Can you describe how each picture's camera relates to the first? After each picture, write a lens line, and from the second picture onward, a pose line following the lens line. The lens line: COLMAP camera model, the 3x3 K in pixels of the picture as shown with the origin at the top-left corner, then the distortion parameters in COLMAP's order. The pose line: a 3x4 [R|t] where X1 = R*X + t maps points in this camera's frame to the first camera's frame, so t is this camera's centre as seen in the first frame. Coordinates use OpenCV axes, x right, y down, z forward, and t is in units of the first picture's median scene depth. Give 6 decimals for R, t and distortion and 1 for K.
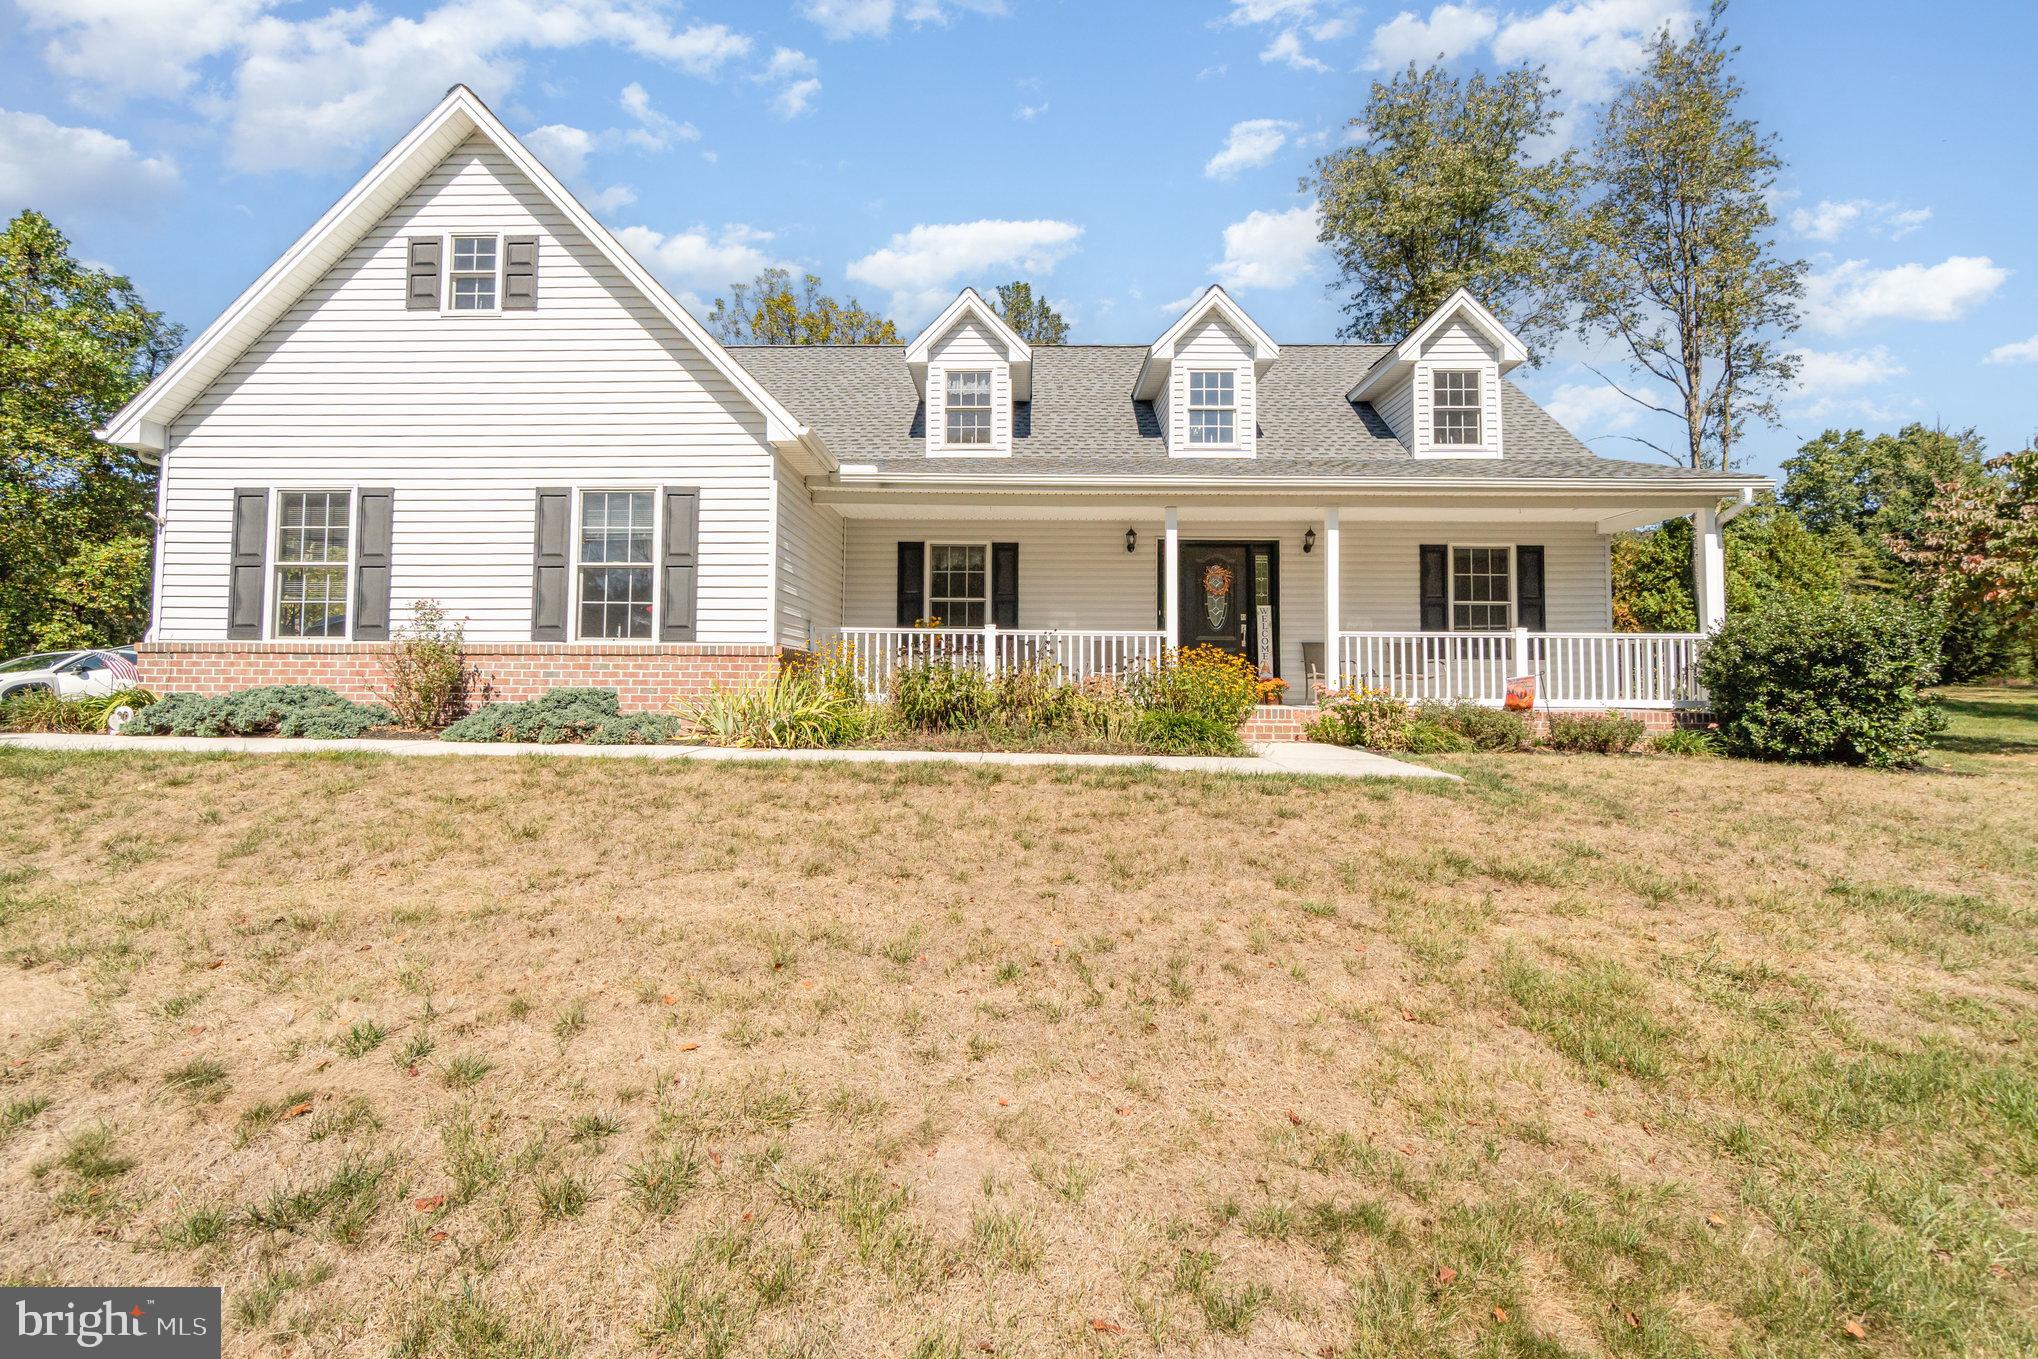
lens RADIAL K [[893.6, 0, 1015.8], [0, 893.6, 667.6], [0, 0, 1]] dist [-0.000657, -0.000334]
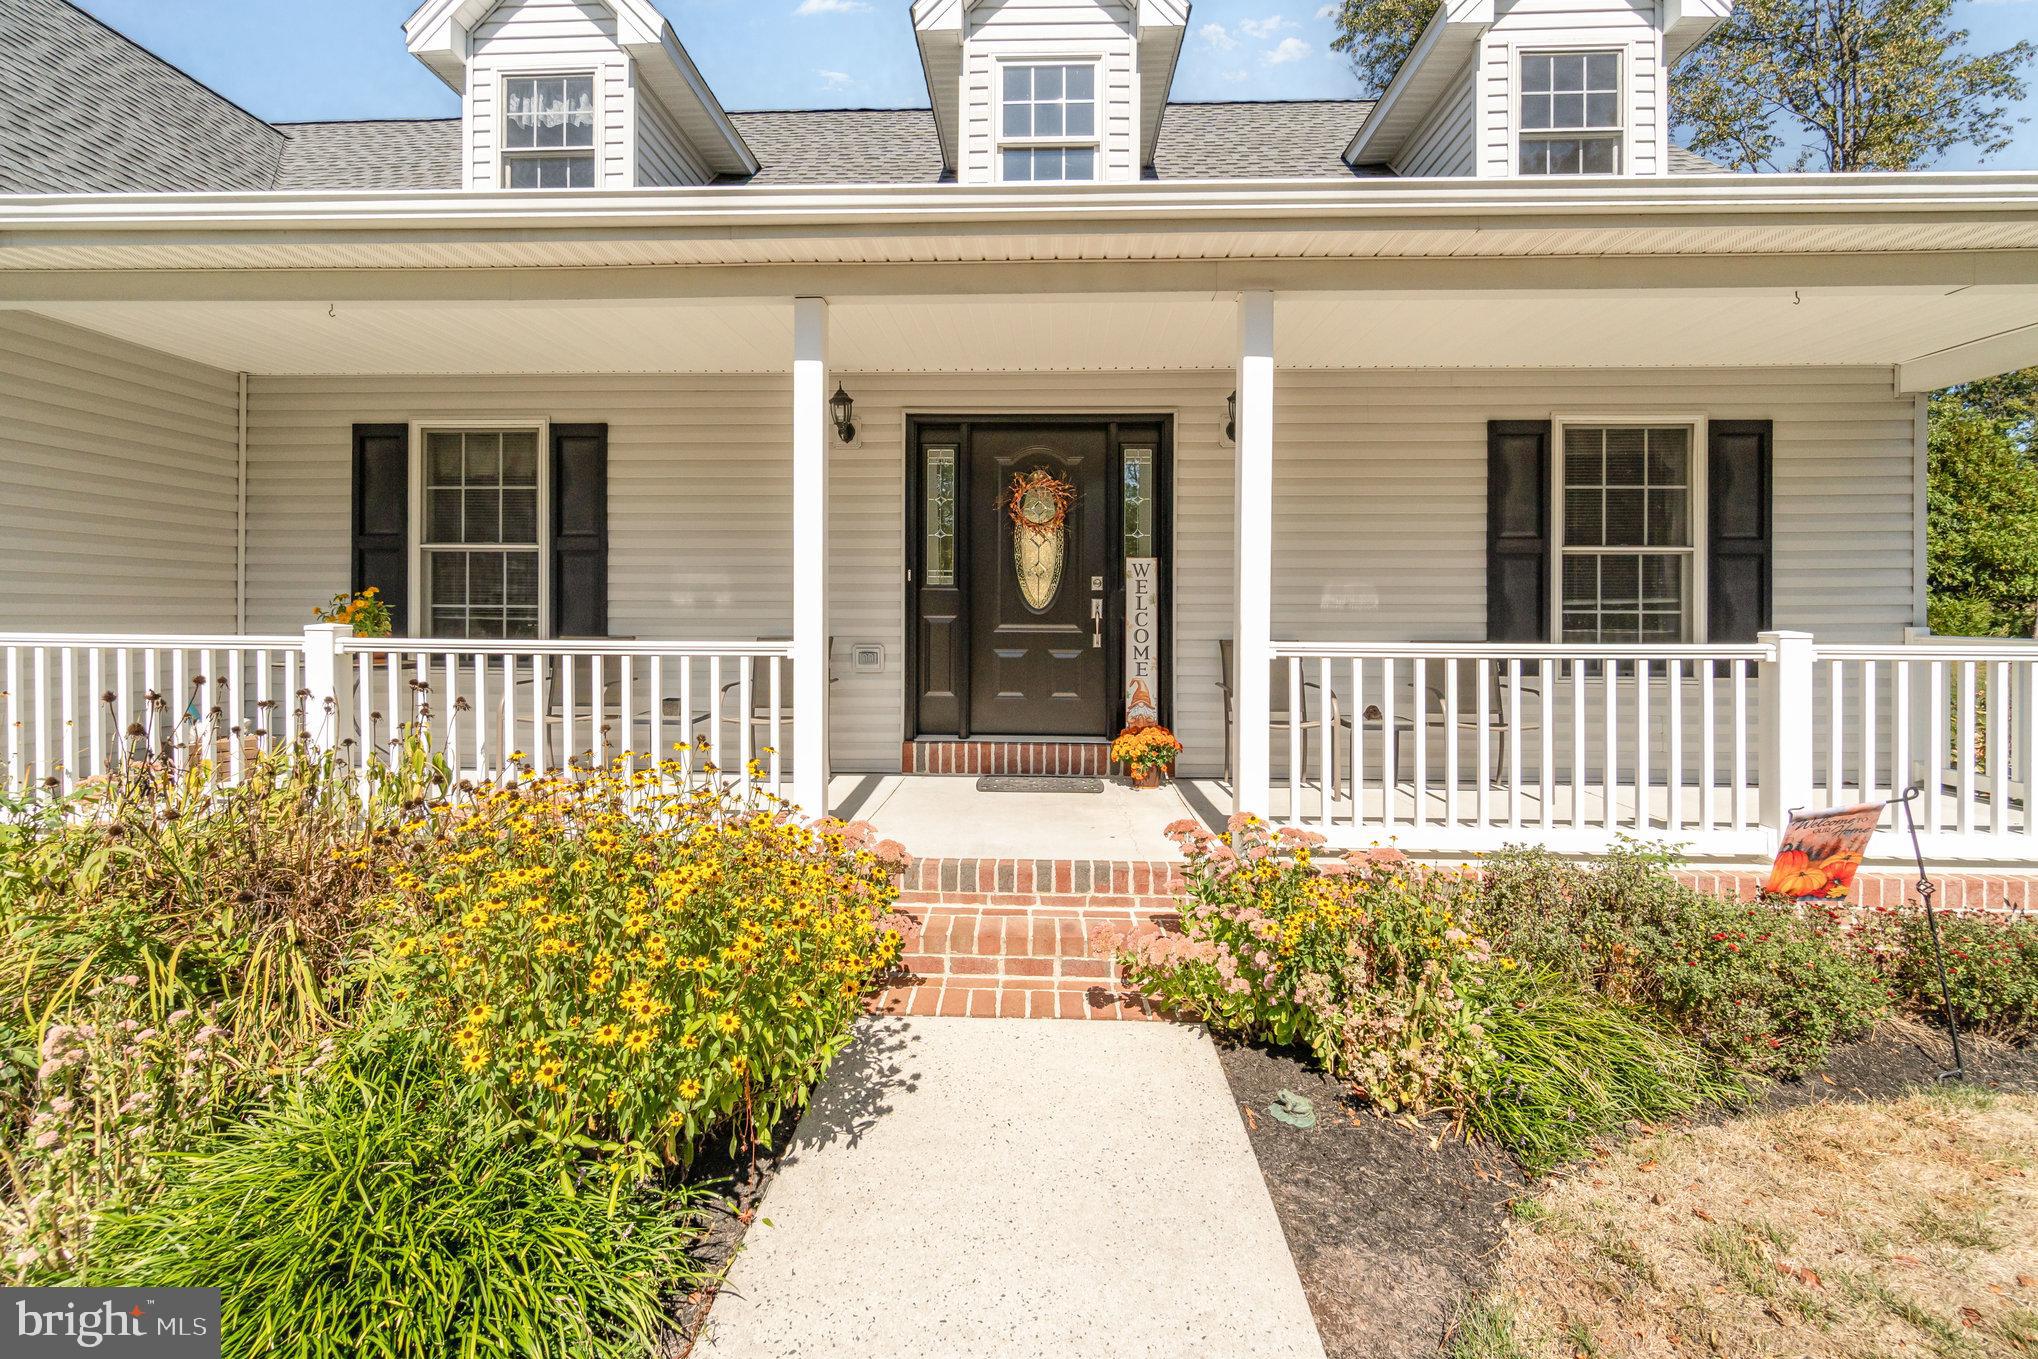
lens RADIAL K [[893.6, 0, 1013.3], [0, 893.6, 633.4], [0, 0, 1]] dist [-0.000657, -0.000334]
pose [[0.999508, -0.001451, -0.031325, 0.225042], [0.002772, 0.999108, 0.042143, -0.049729], [0.031236, -0.042209, 0.998620, 0.533581]]
